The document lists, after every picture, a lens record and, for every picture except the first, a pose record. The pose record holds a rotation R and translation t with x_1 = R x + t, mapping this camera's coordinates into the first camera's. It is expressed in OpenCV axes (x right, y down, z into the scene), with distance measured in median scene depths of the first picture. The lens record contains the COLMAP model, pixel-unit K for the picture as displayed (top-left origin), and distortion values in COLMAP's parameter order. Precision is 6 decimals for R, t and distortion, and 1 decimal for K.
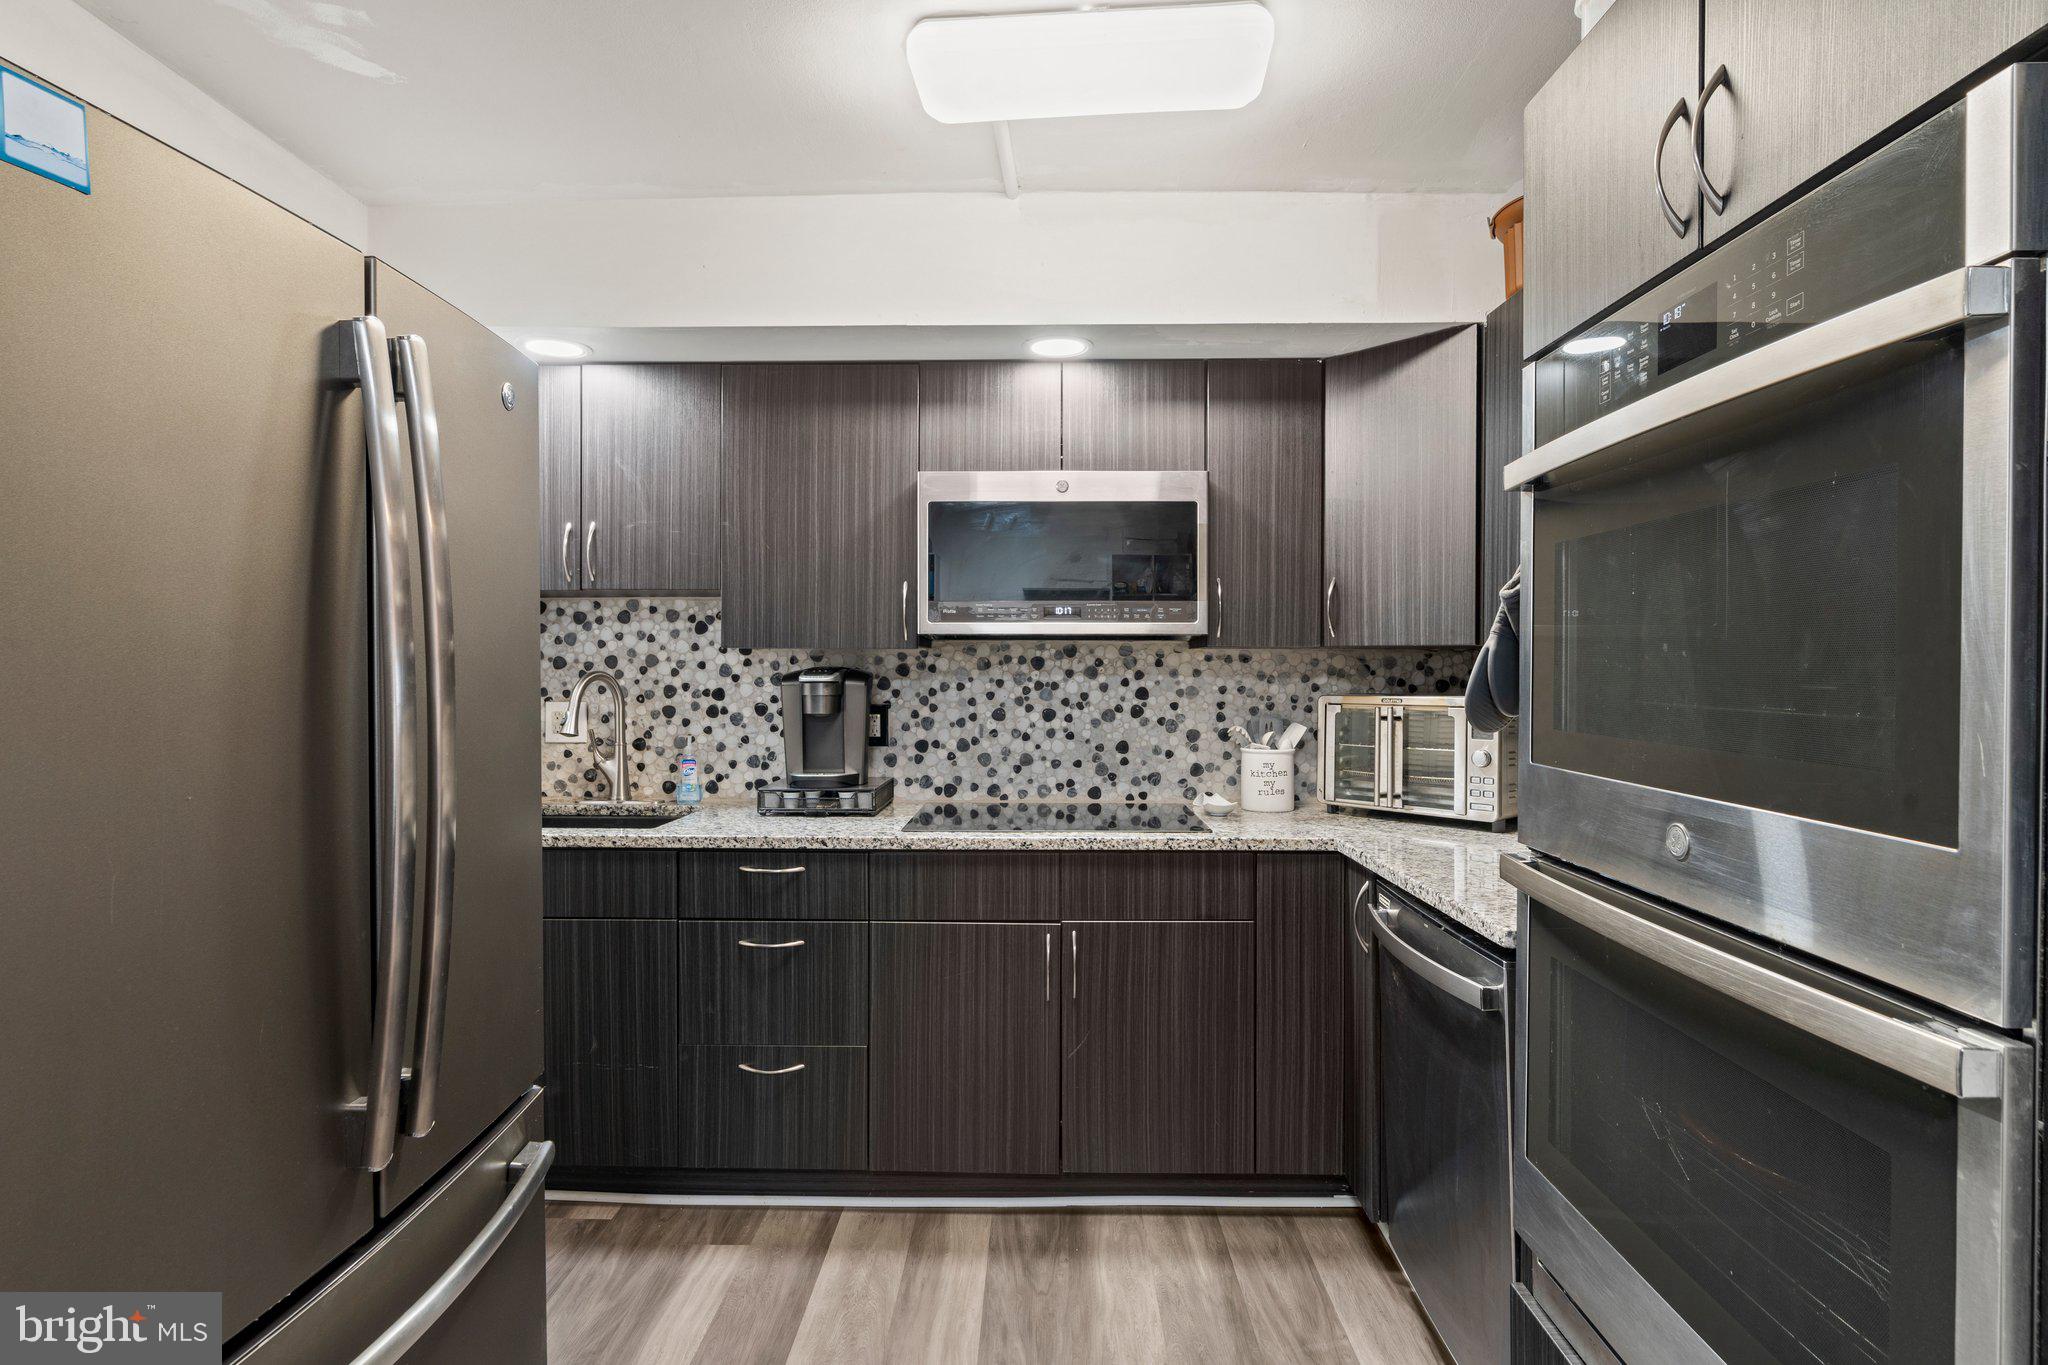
lens RADIAL K [[1013.7, 0, 1020.8], [0, 1013.7, 671.5], [0, 0, 1]] dist [0.000989, 0.000409]
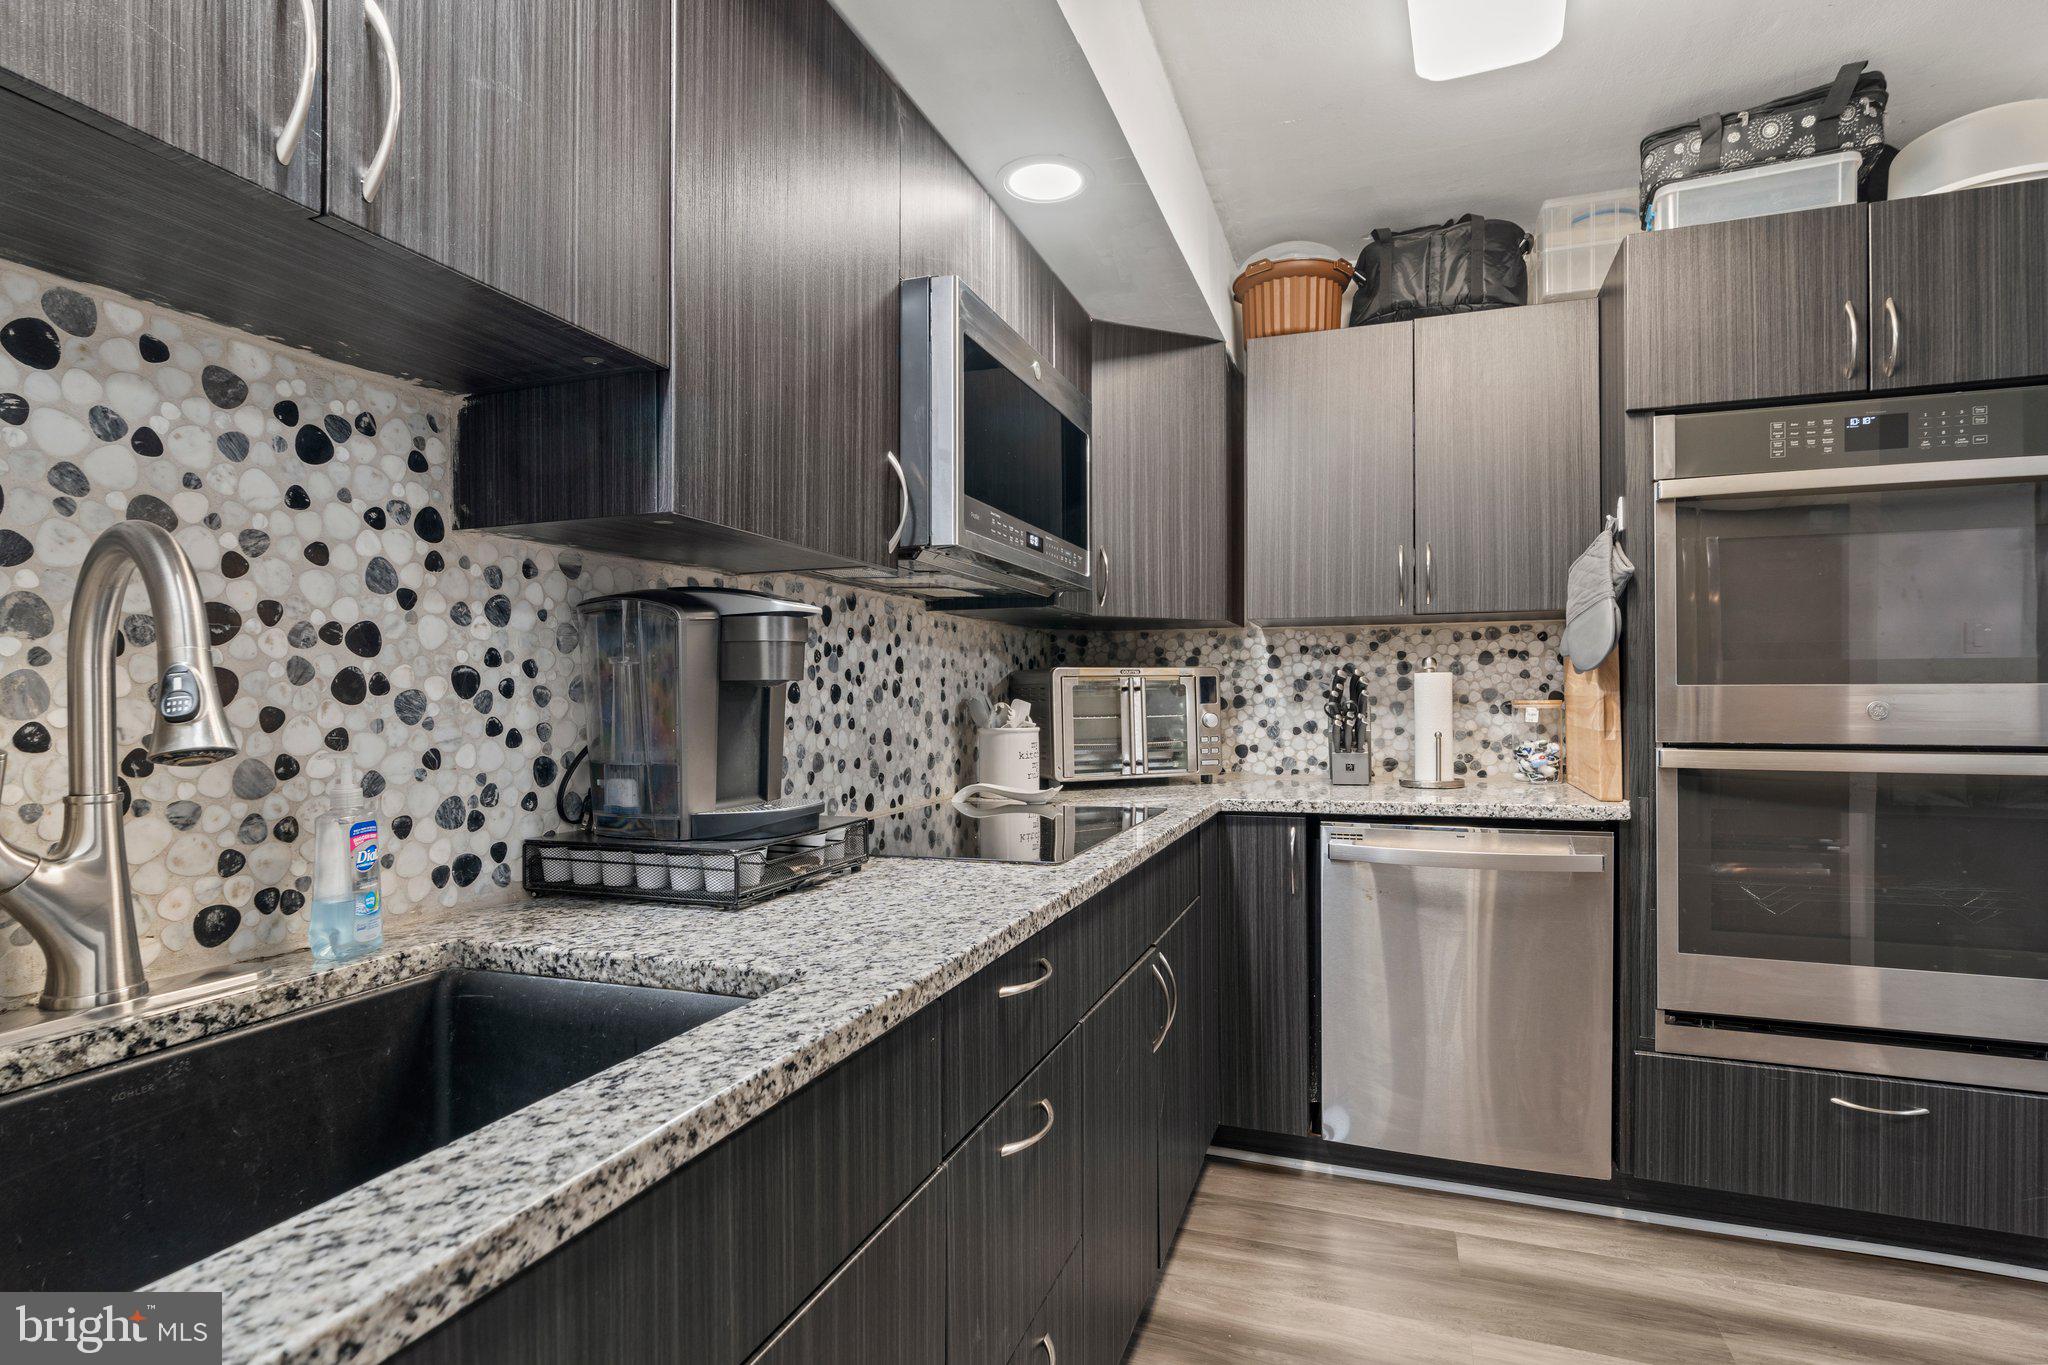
lens RADIAL K [[1013.7, 0, 1020.8], [0, 1013.7, 691.5], [0, 0, 1]] dist [0.000989, 0.000409]
pose [[0.329981, 0.000579, 0.943987, -0.564373], [0.009843, 0.999943, -0.004054, 0.045048], [-0.943936, 0.010629, 0.329956, 0.658395]]
